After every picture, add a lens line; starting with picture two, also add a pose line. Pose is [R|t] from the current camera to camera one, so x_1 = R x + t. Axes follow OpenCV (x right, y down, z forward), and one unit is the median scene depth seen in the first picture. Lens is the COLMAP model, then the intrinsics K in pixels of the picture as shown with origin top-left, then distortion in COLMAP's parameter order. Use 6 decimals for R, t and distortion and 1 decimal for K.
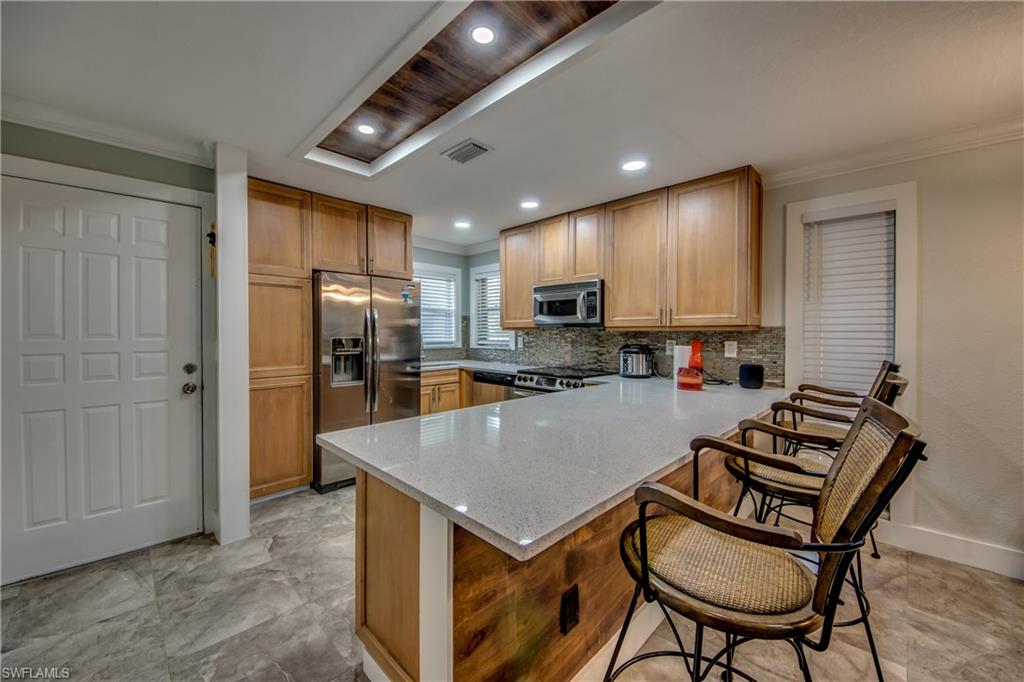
lens RADIAL K [[388.2, 0, 506.5], [0, 388.2, 336.1], [0, 0, 1]] dist [0.043447, -0.024588]
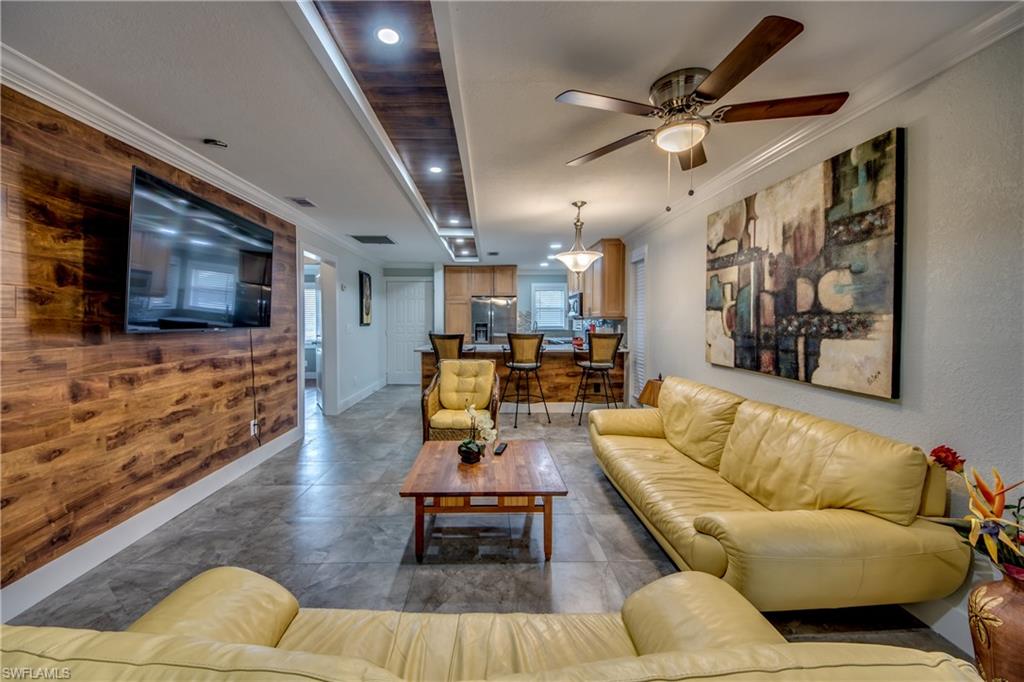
lens RADIAL K [[386.9, 0, 490.0], [0, 386.9, 328.7], [0, 0, 1]] dist [0.023161, -0.022288]
pose [[0.702233, 0.011787, -0.711850, 1.232944], [-0.006007, 0.999925, 0.010632, 0.013215], [0.711922, -0.003190, 0.702251, -0.612950]]
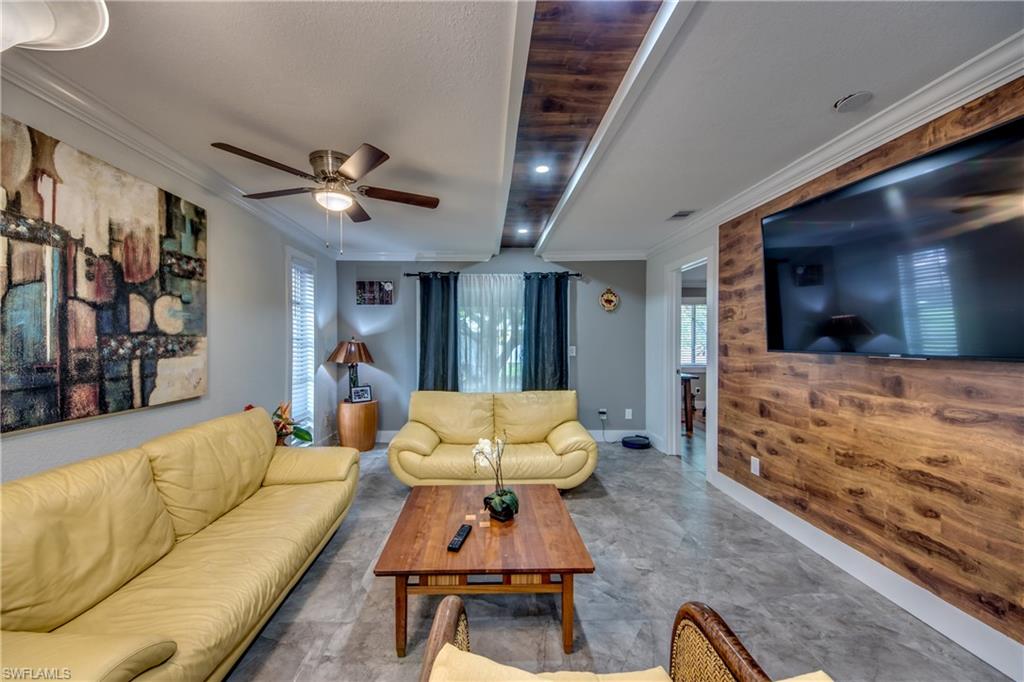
lens RADIAL K [[386.9, 0, 494.2], [0, 386.9, 339.8], [0, 0, 1]] dist [0.008656, -0.014761]
pose [[-0.715873, -0.004501, 0.698216, 0.354769], [0.004000, 0.999936, 0.010547, -0.002828], [-0.698219, 0.010343, -0.715809, 0.238501]]
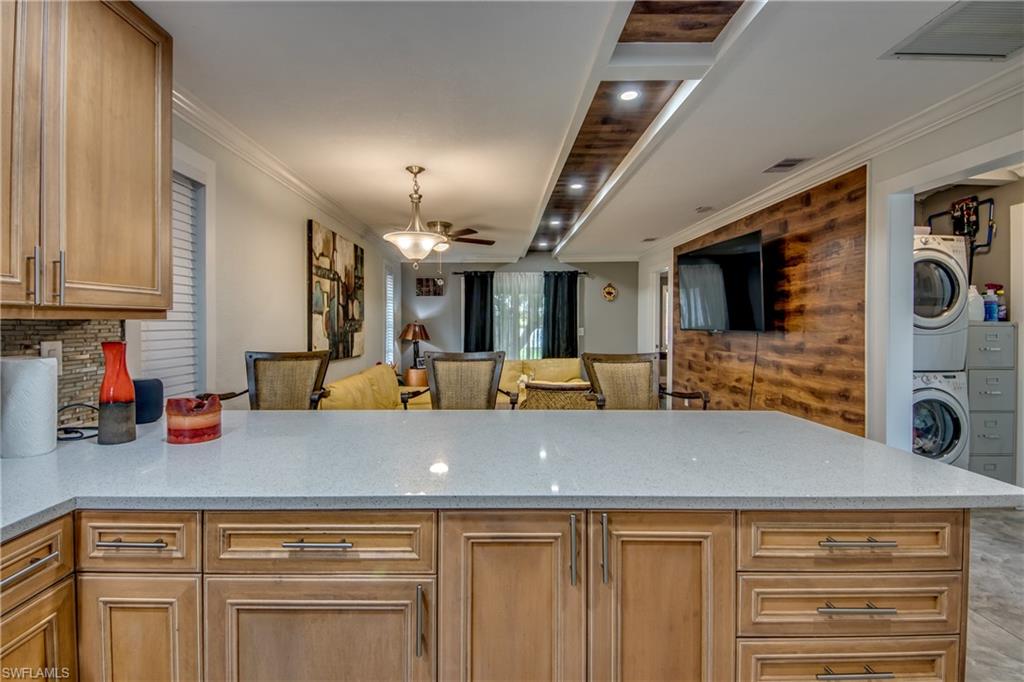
lens RADIAL K [[469.0, 0, 501.0], [0, 469.0, 325.0], [0, 0, 1]] dist [0.027280, -0.023346]
pose [[-0.707619, -0.008454, 0.706543, -0.168295], [0.002998, 0.999884, 0.014966, -0.011523], [-0.706588, 0.012708, -0.707511, 0.871506]]
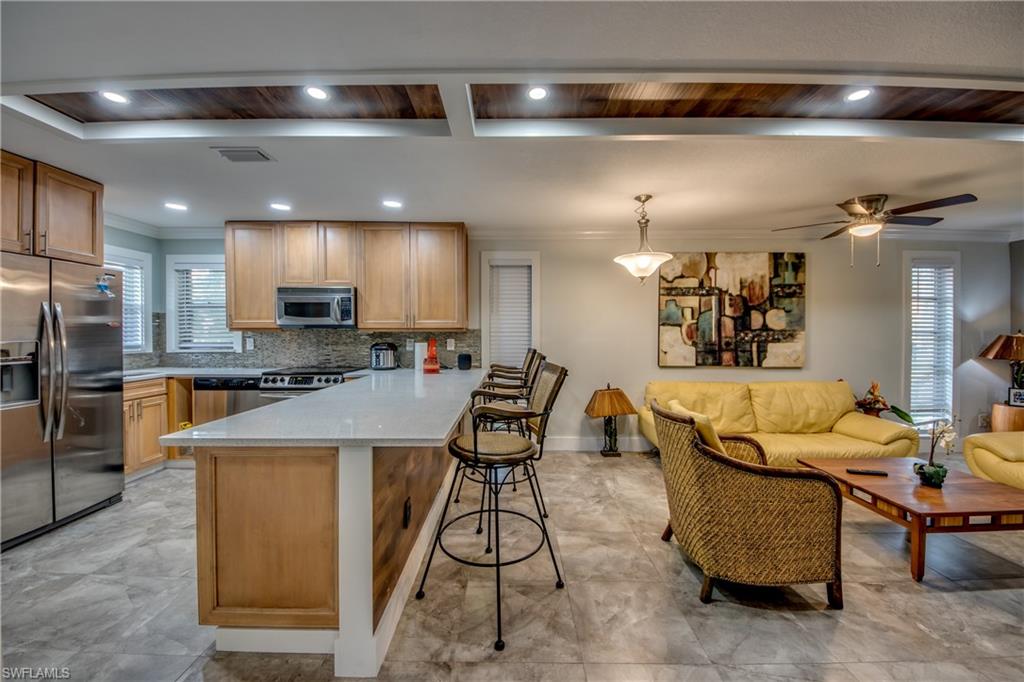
lens RADIAL K [[388.2, 0, 506.5], [0, 388.2, 336.1], [0, 0, 1]] dist [0.043447, -0.024588]
pose [[0.721202, -0.008291, 0.692675, -0.225009], [0.009180, 0.999955, 0.002411, 0.000699], [-0.692664, 0.004620, 0.721246, -0.137273]]
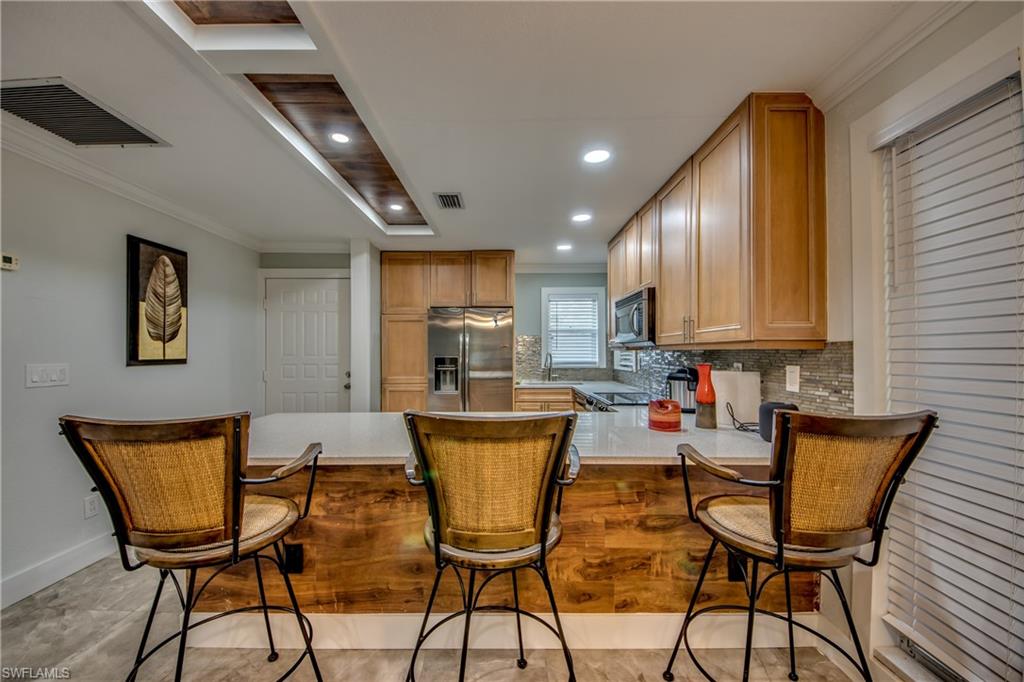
lens RADIAL K [[392.7, 0, 509.3], [0, 392.7, 345.8], [0, 0, 1]] dist [0.000711, -0.000029]
pose [[0.705593, -0.014811, -0.708463, 0.598237], [-0.003843, 0.999687, -0.024727, -0.001424], [0.708607, 0.020170, 0.705315, 0.203065]]
